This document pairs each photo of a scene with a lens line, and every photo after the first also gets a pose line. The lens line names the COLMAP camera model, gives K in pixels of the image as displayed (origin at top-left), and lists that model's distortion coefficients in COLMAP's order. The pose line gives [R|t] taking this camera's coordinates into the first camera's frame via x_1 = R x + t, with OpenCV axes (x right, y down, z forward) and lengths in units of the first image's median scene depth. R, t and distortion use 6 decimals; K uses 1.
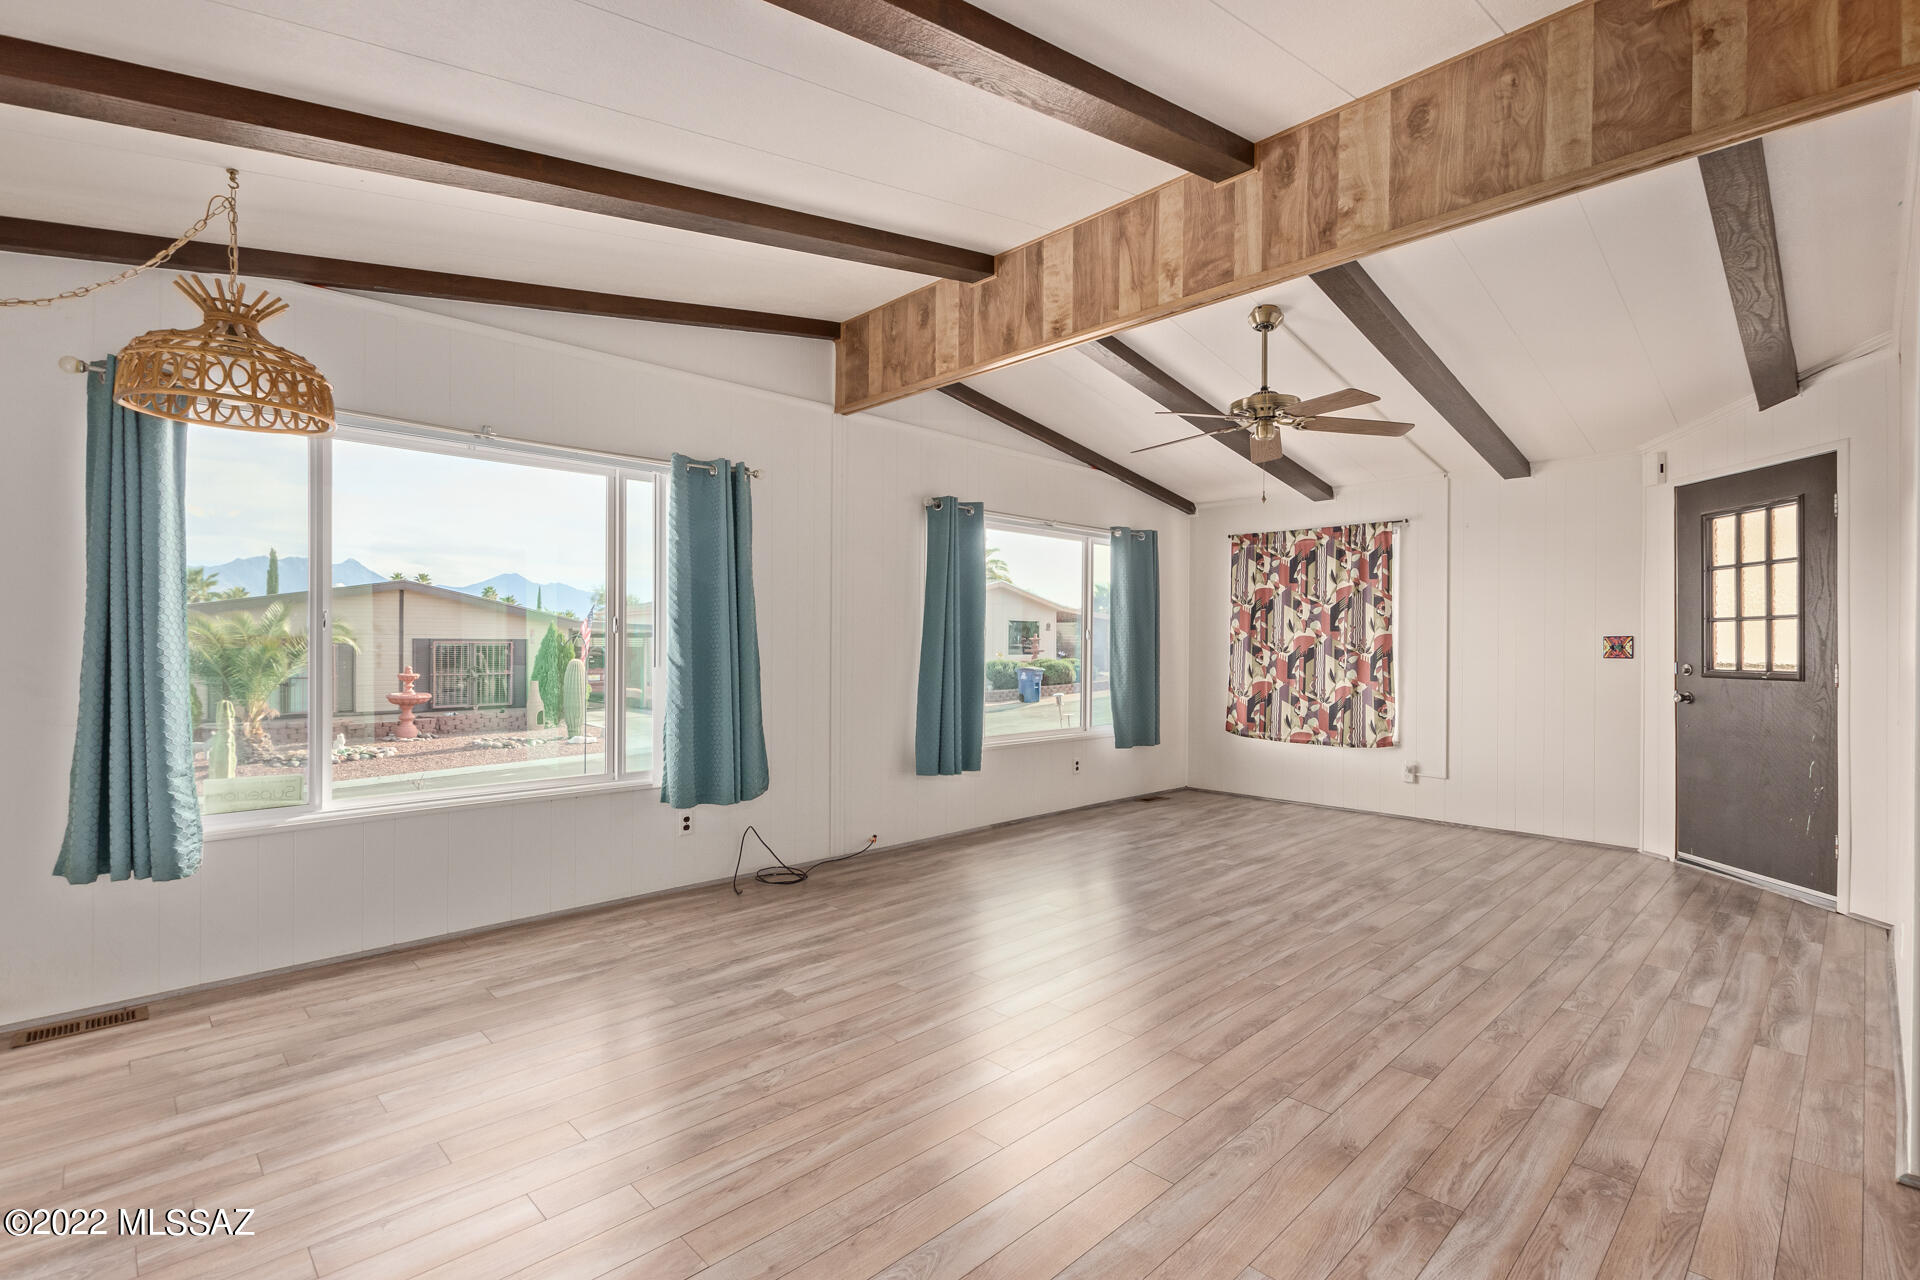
lens RADIAL K [[889.0, 0, 961.6], [0, 889.0, 642.4], [0, 0, 1]] dist [0.013033, -0.002244]
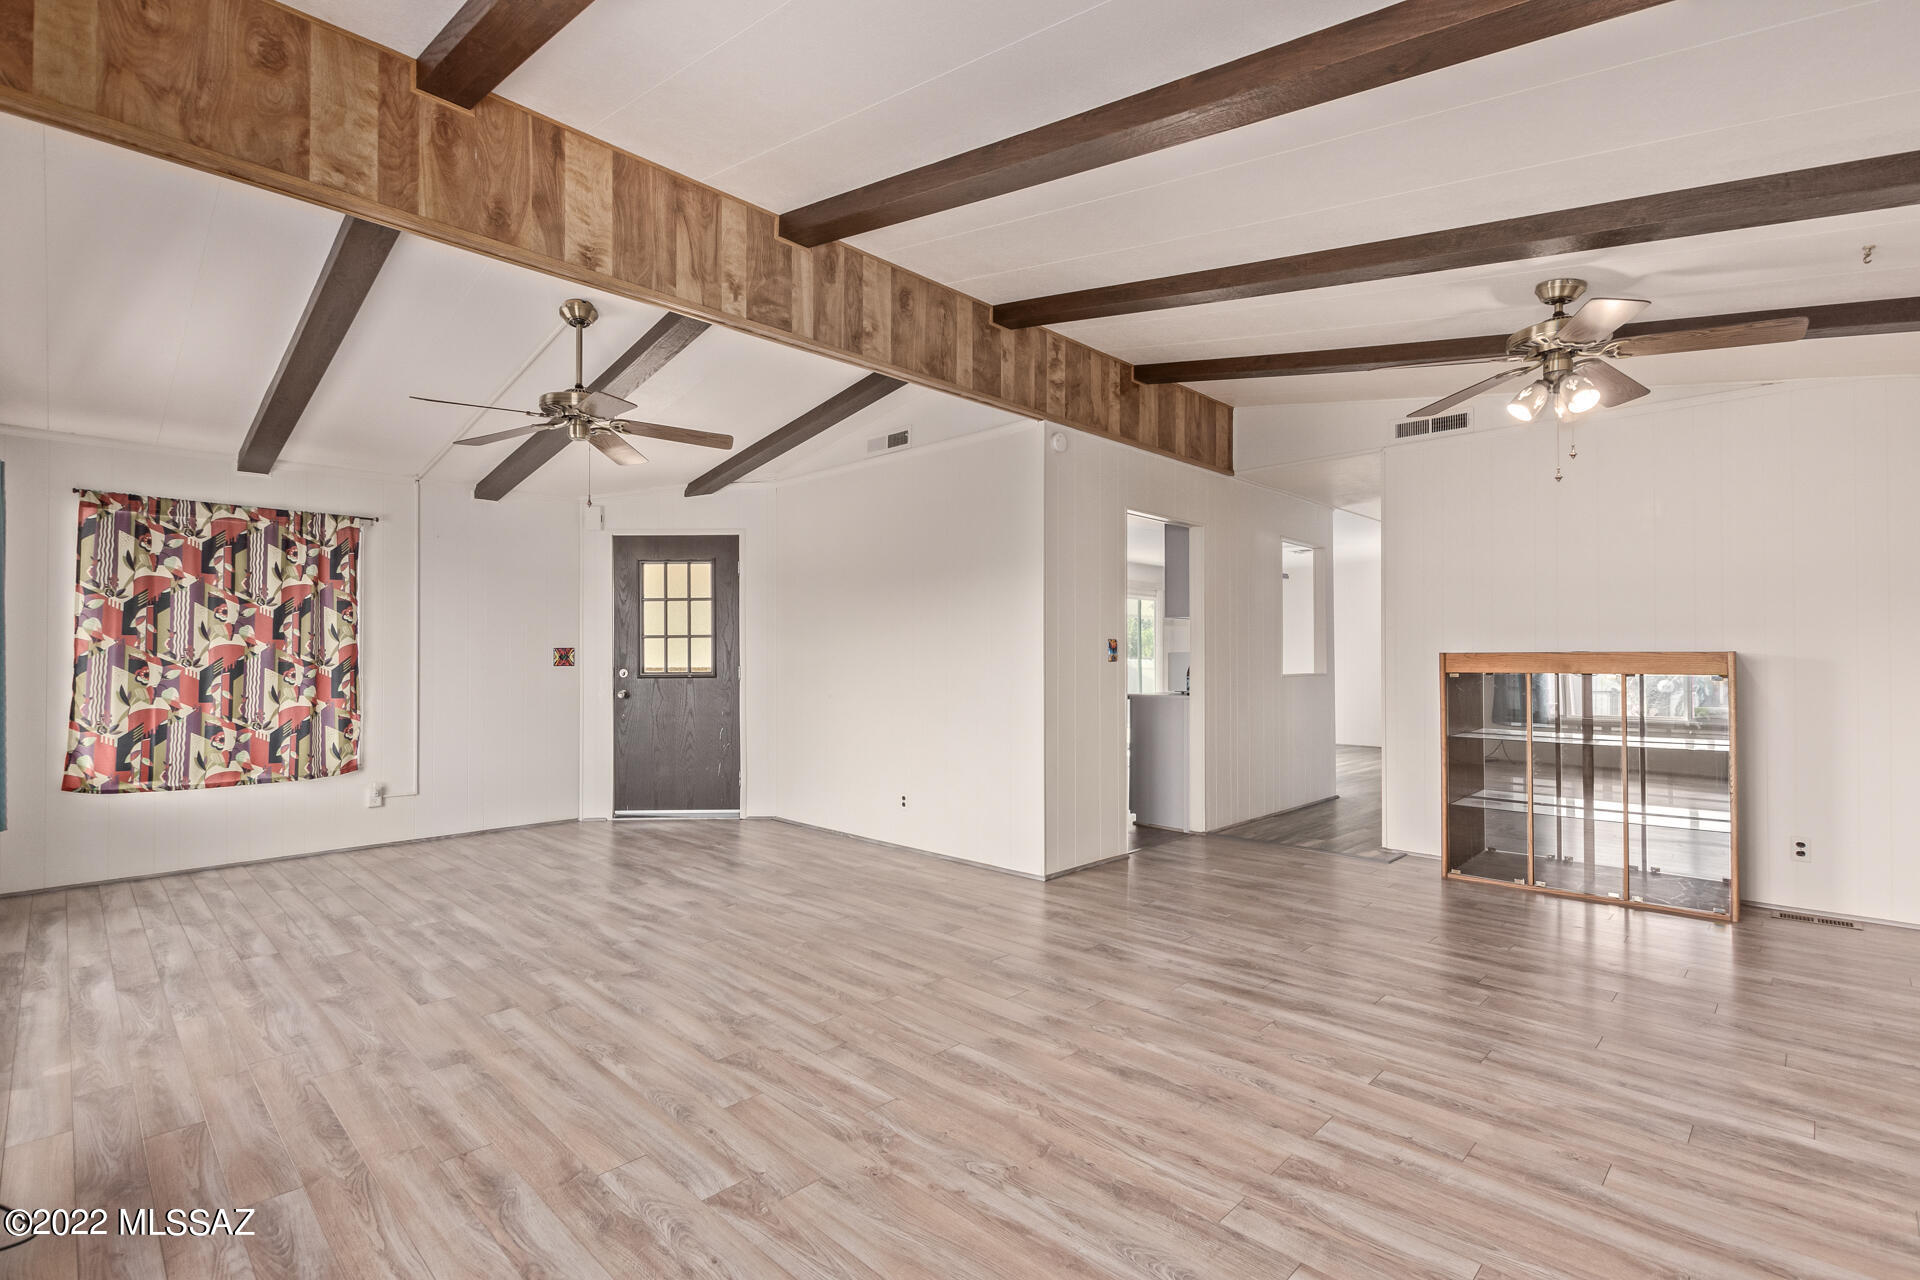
lens RADIAL K [[889.0, 0, 963.9], [0, 889.0, 646.2], [0, 0, 1]] dist [0.013033, -0.002244]
pose [[-0.034013, 0.007950, 0.999390, -0.587372], [0.000530, 0.999968, -0.007937, 0.000740], [-0.999421, 0.000259, -0.034016, 0.581882]]
